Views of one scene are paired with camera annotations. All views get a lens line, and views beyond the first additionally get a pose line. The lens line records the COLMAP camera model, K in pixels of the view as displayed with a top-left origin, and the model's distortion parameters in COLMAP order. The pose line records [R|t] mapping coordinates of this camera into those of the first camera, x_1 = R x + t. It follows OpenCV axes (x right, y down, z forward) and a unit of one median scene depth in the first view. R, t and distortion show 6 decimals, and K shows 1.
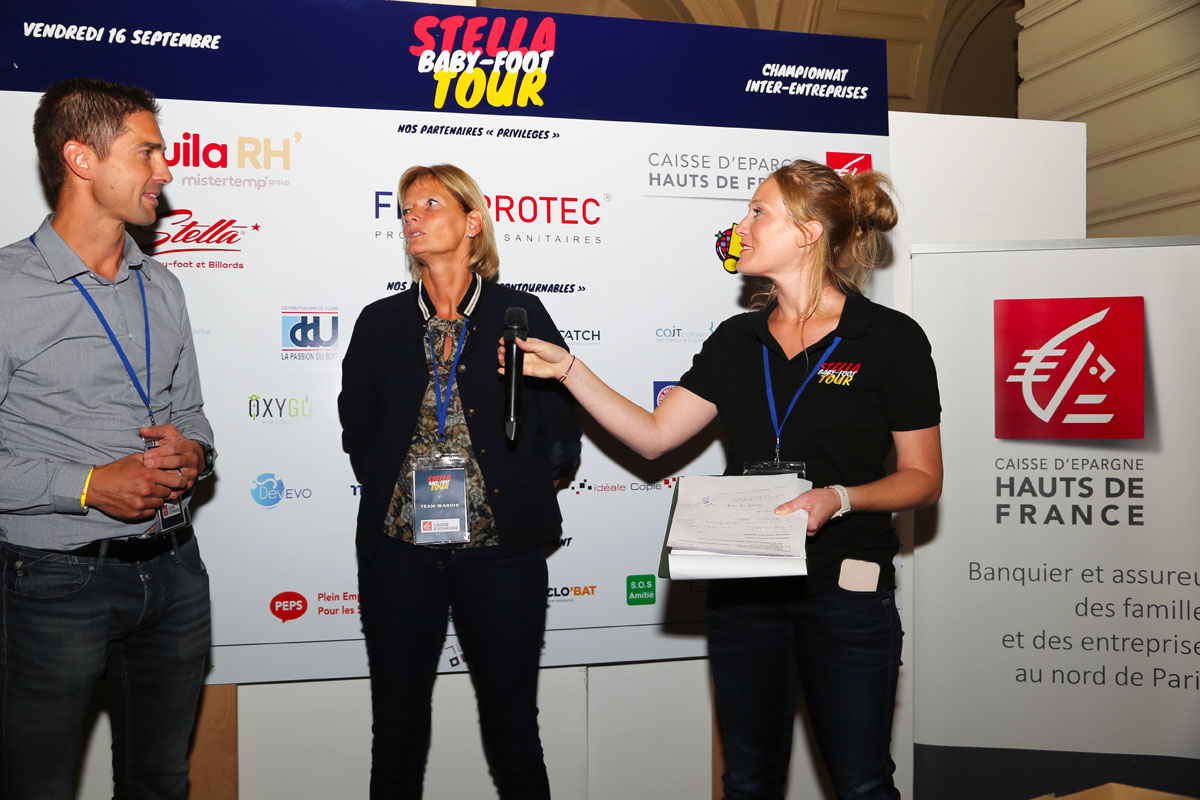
lens RADIAL K [[978.9, 0, 582.5], [0, 978.9, 408.5], [0, 0, 1]] dist [-0.078305, 0.109321]
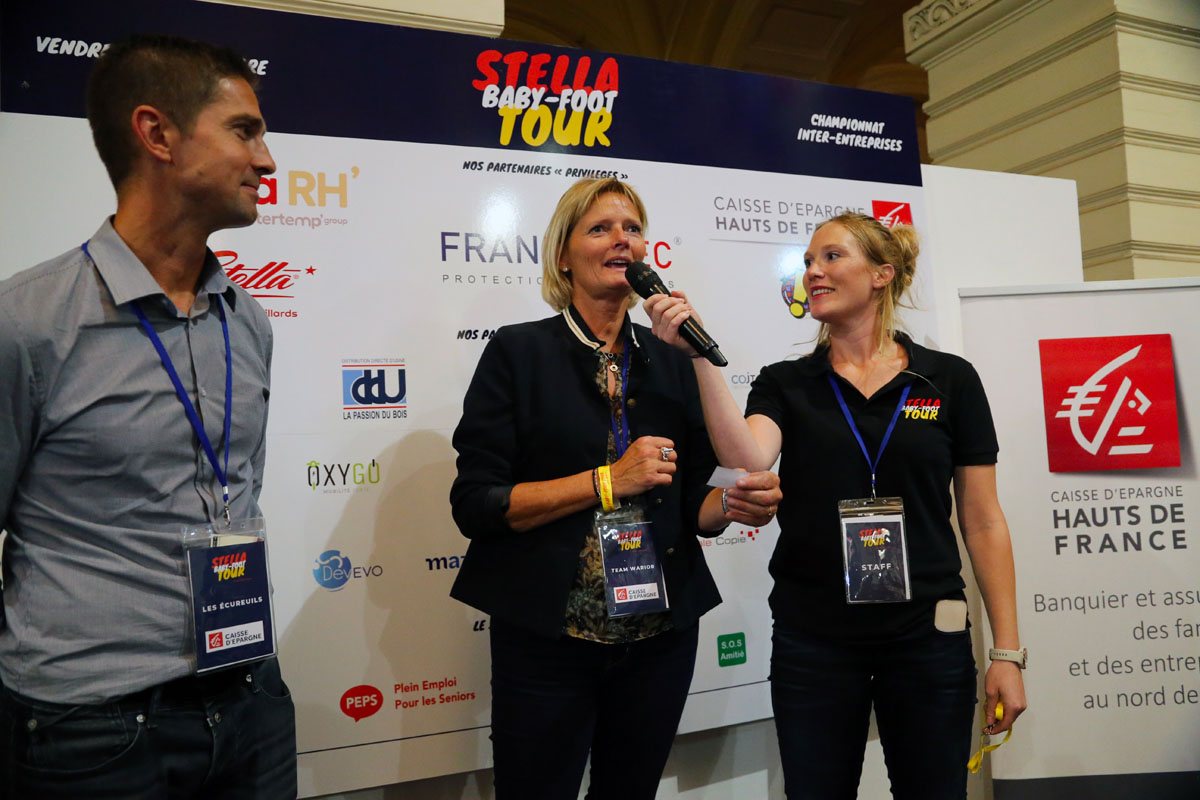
lens RADIAL K [[824.8, 0, 603.7], [0, 824.8, 409.9], [0, 0, 1]] dist [-0.109919, 0.083380]
pose [[0.988592, -0.031540, 0.147281, -0.174656], [0.039533, 0.997882, -0.051658, -0.010806], [-0.145340, 0.056891, 0.987745, 0.223286]]
